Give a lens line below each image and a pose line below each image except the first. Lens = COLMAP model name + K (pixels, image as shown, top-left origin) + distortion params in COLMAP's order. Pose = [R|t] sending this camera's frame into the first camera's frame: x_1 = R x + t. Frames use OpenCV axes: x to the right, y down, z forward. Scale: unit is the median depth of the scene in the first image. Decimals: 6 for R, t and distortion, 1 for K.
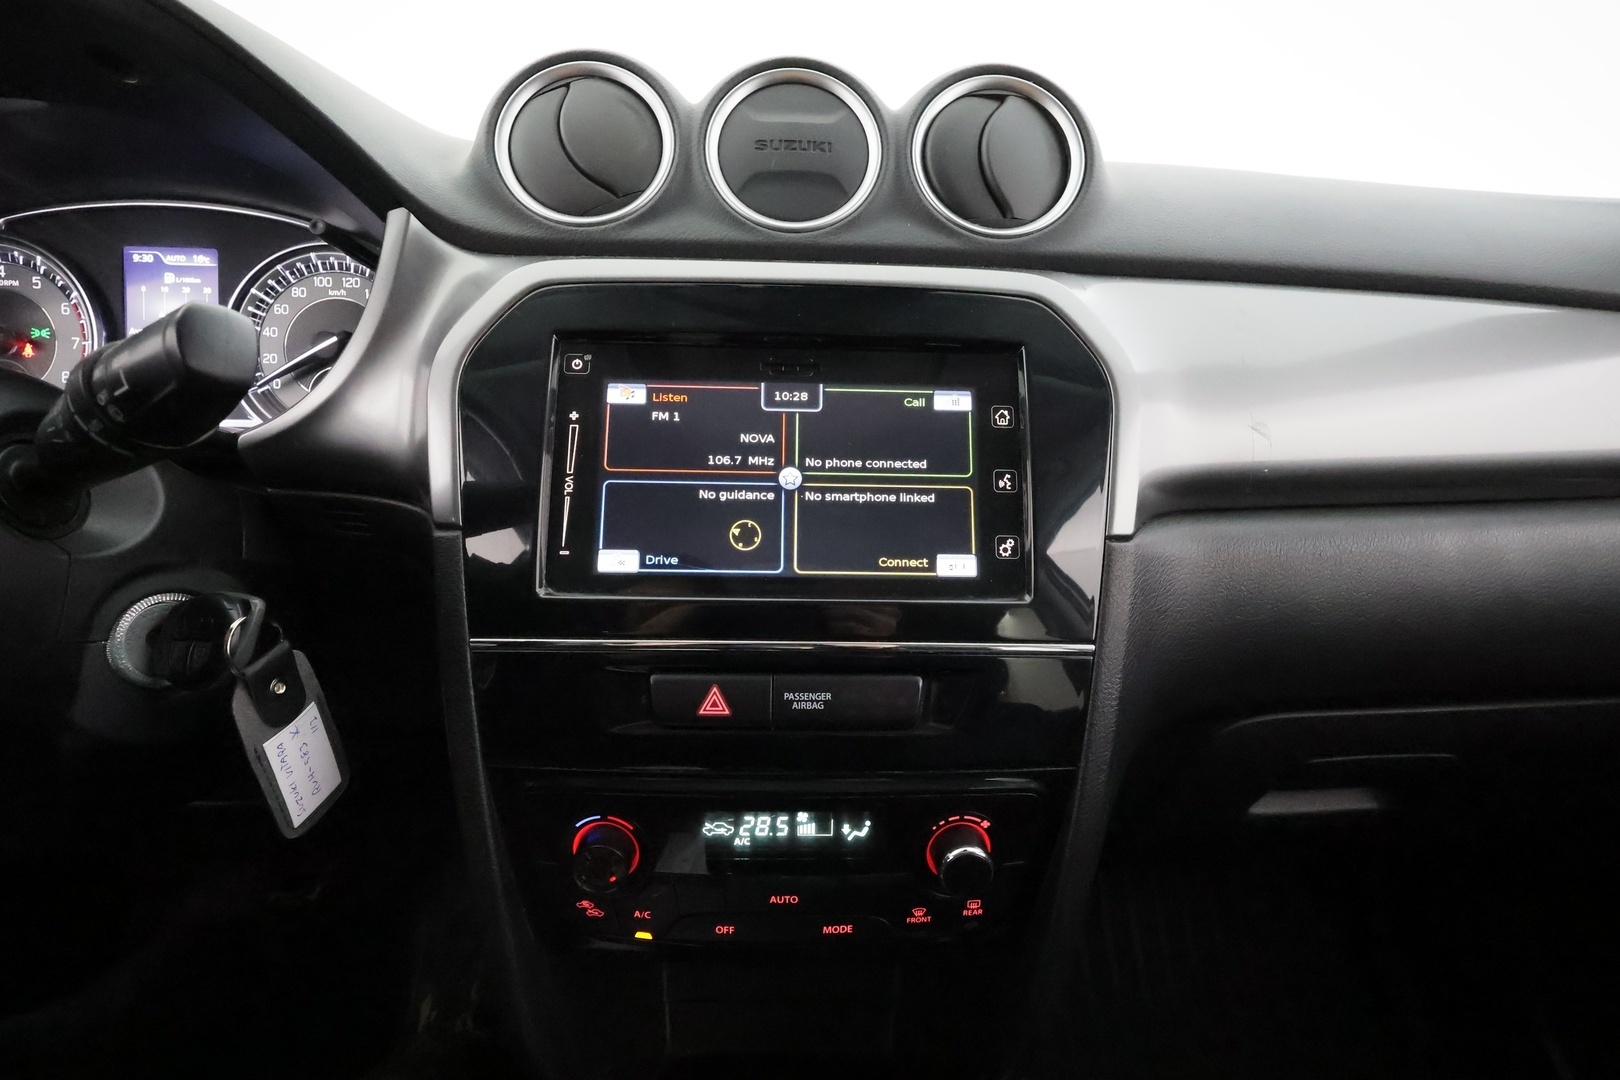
lens RADIAL K [[737.4, 0, 810.0], [0, 737.4, 540.0], [0, 0, 1]] dist [-0.005564, 0.000177]
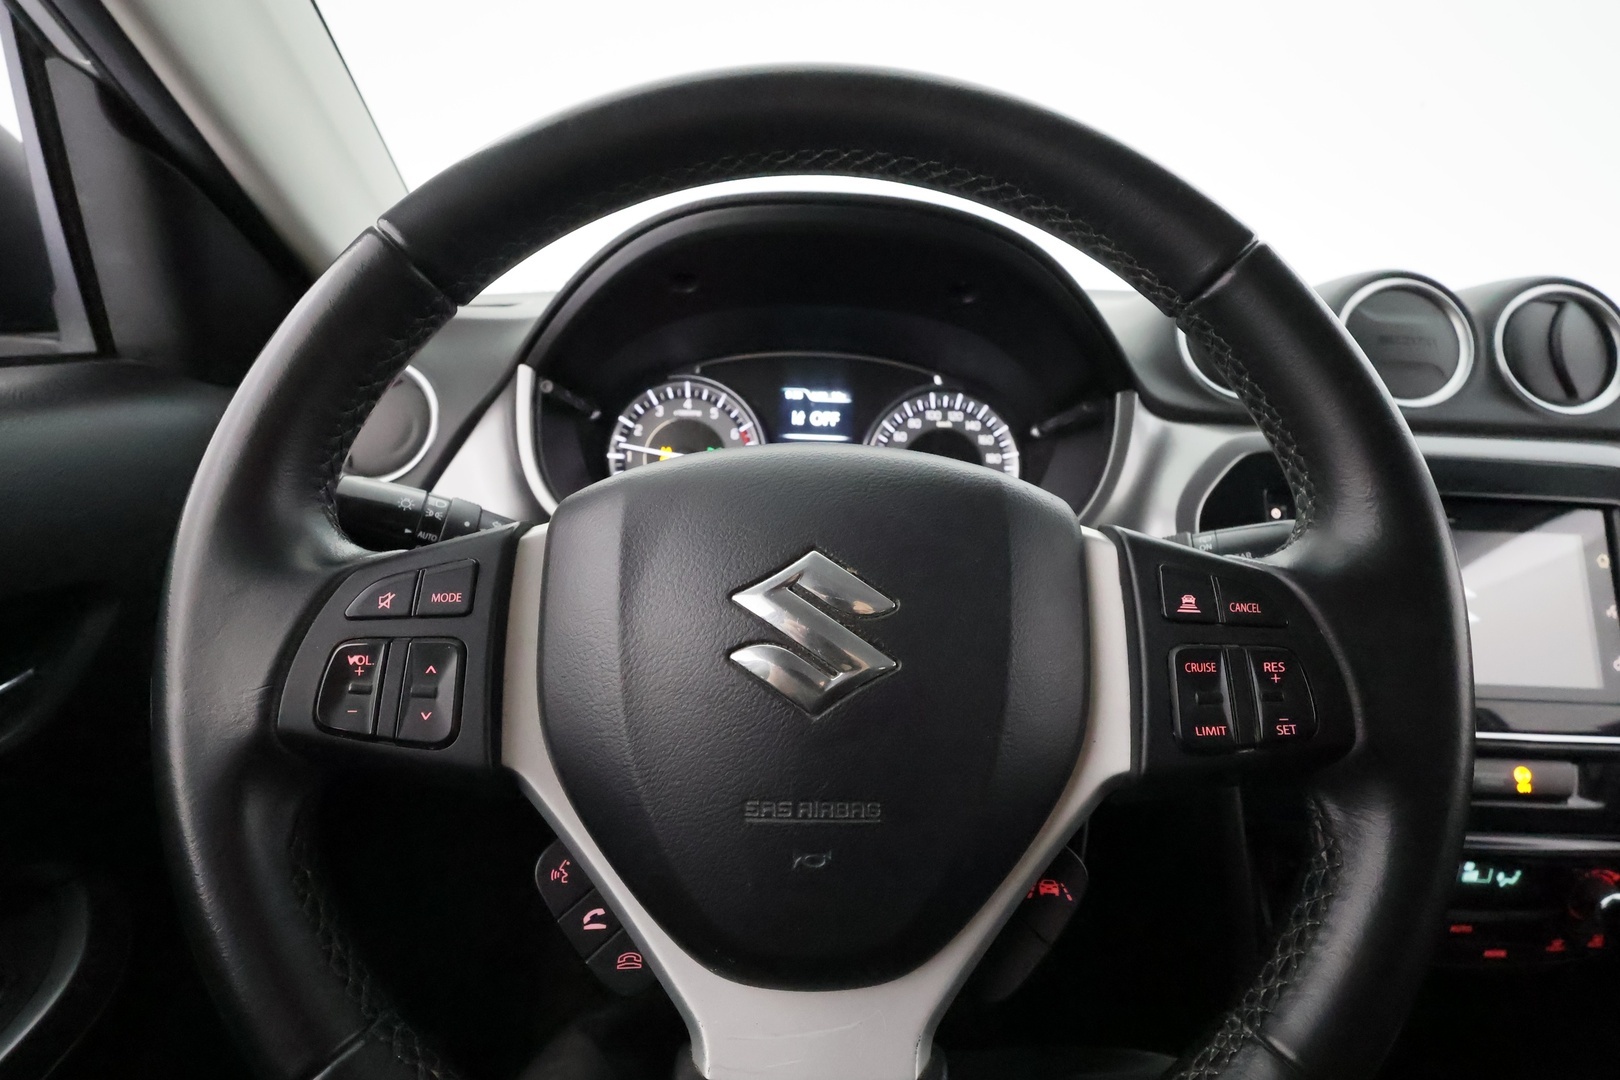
lens RADIAL K [[737.4, 0, 810.0], [0, 737.4, 540.0], [0, 0, 1]] dist [-0.005564, 0.000177]
pose [[0.999561, 0.021140, -0.020779, -1.020361], [-0.021601, 0.999520, -0.022228, -0.131601], [0.020299, 0.022667, 0.999537, -0.296950]]
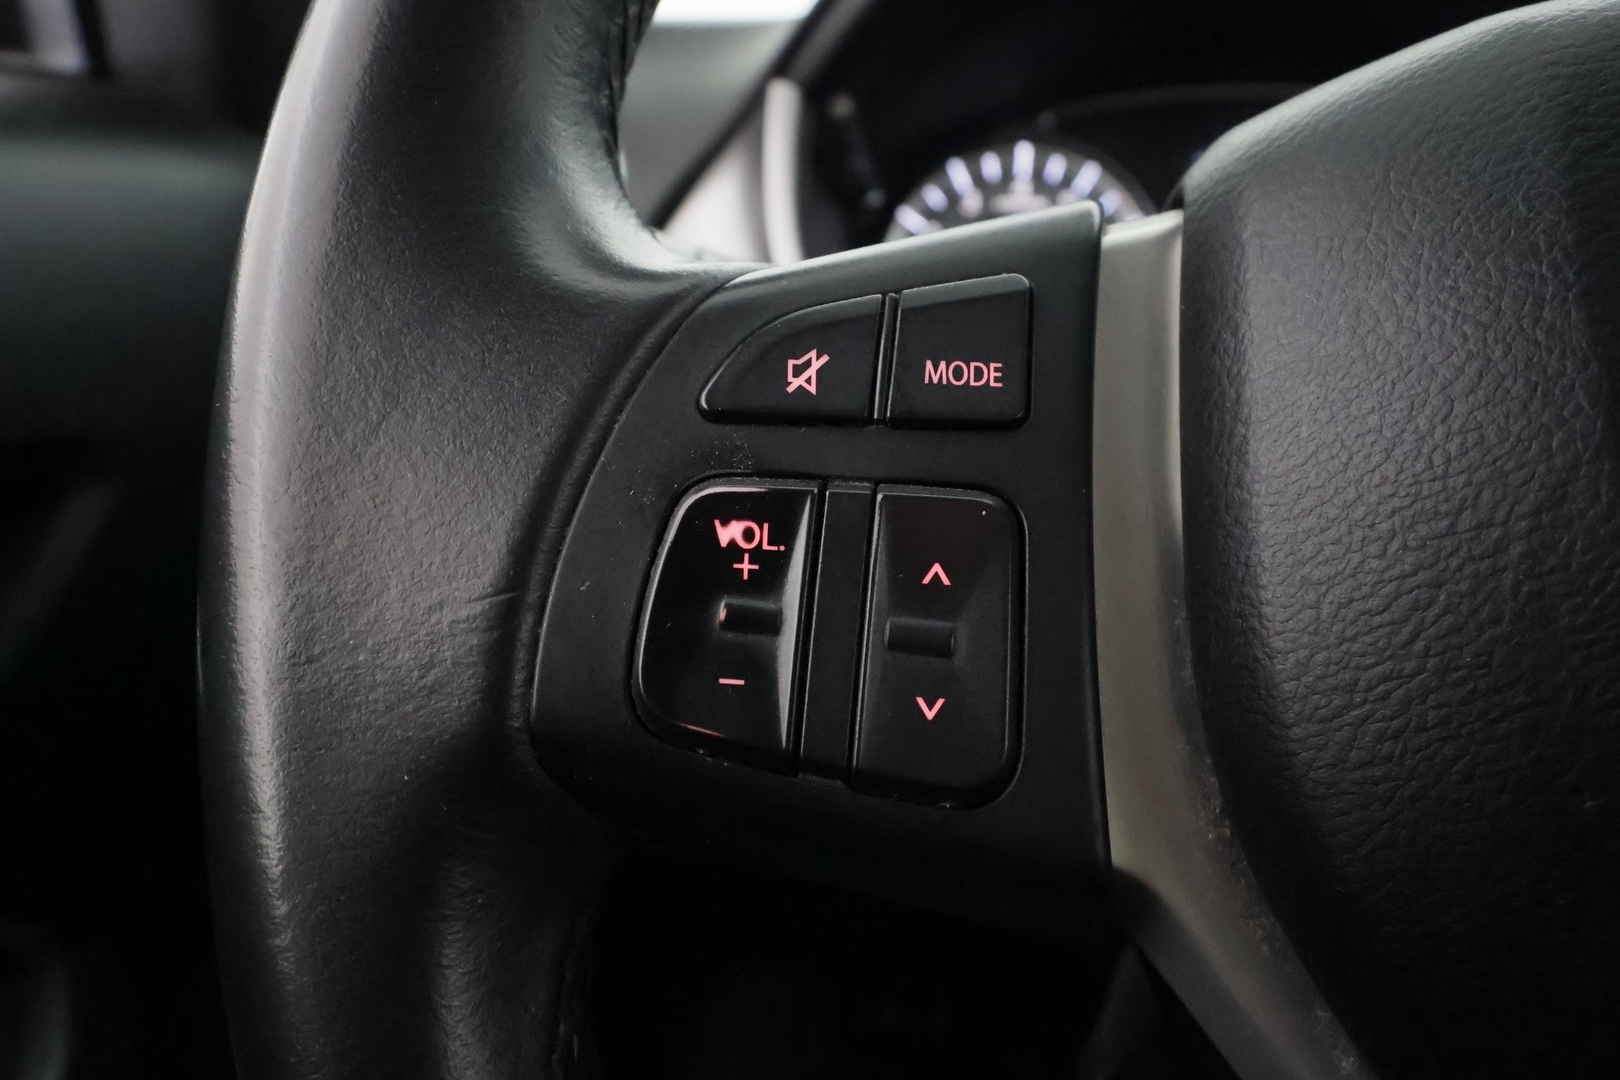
lens RADIAL K [[1005.3, 0, 810.0], [0, 1005.3, 540.0], [0, 0, 1]] dist [-0.003524, -0.001236]
pose [[0.983928, 0.059900, -0.168219, -1.324478], [-0.057182, 0.998144, 0.020962, -0.046912], [0.169163, -0.011006, 0.985527, 0.015102]]
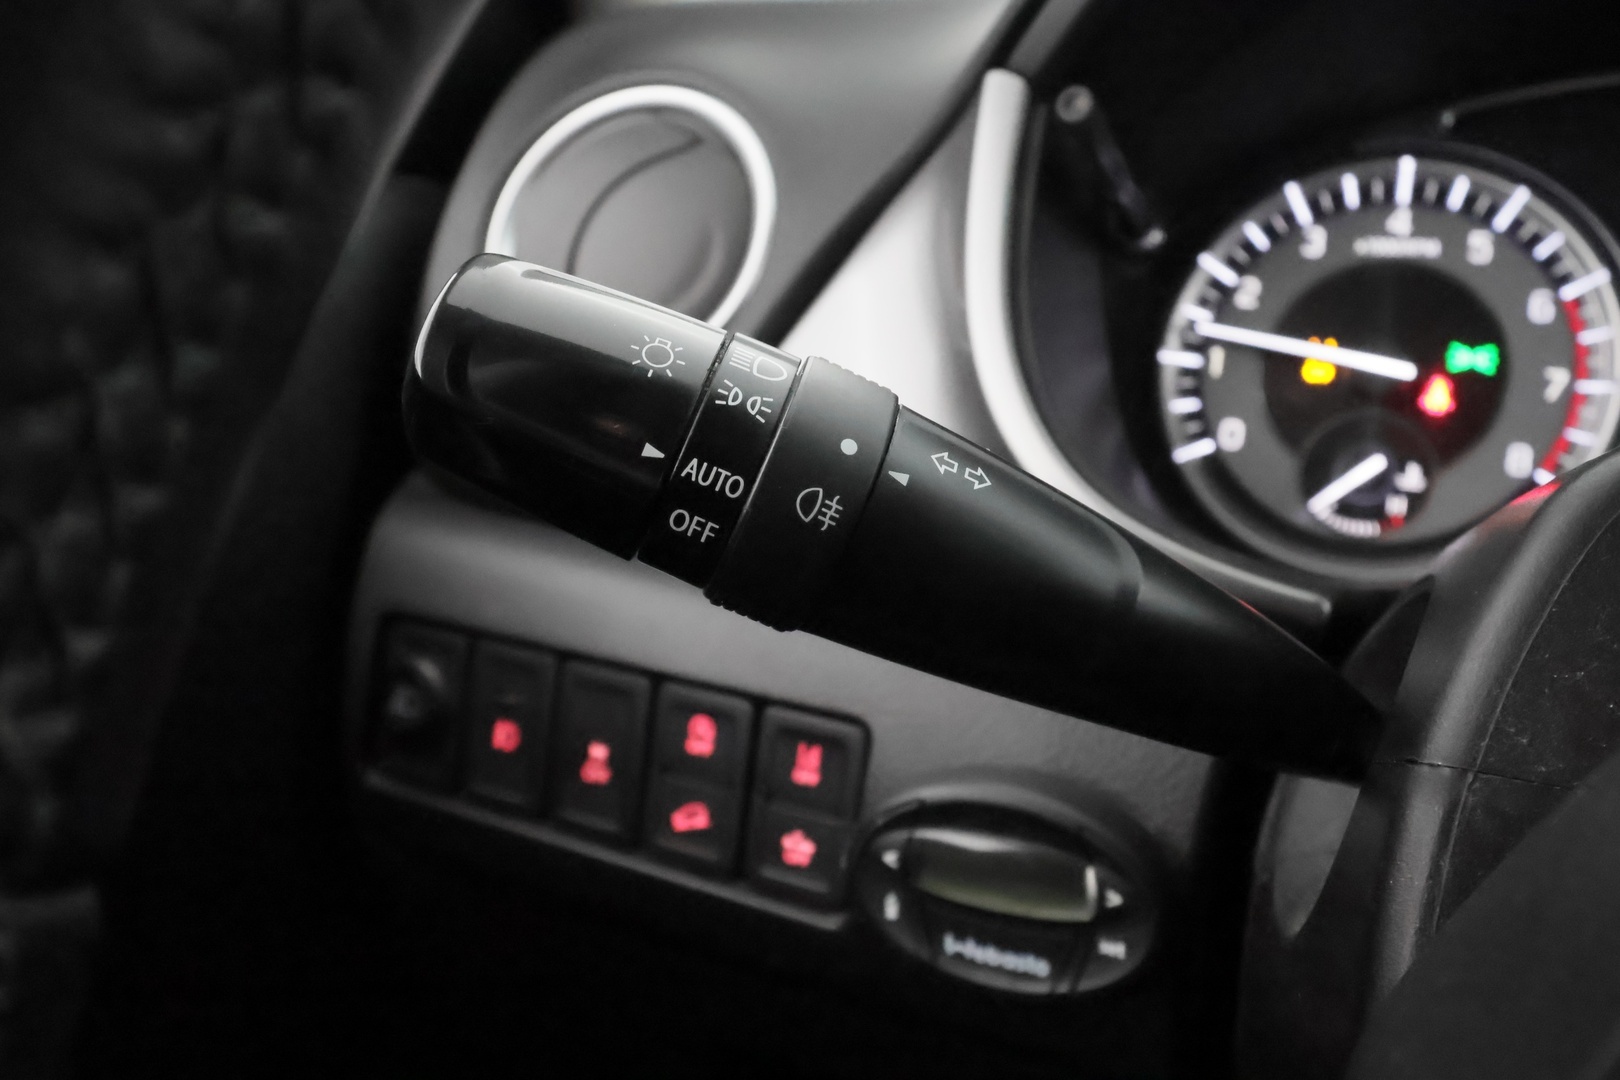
lens RADIAL K [[1263.2, 0, 810.0], [0, 1263.2, 540.0], [0, 0, 1]] dist [-0.000552, 0.001824]
pose [[0.902459, 0.105397, -0.417682, -1.282988], [-0.132807, 0.990450, -0.037018, -0.115392], [0.409792, 0.088878, 0.907839, 0.194881]]
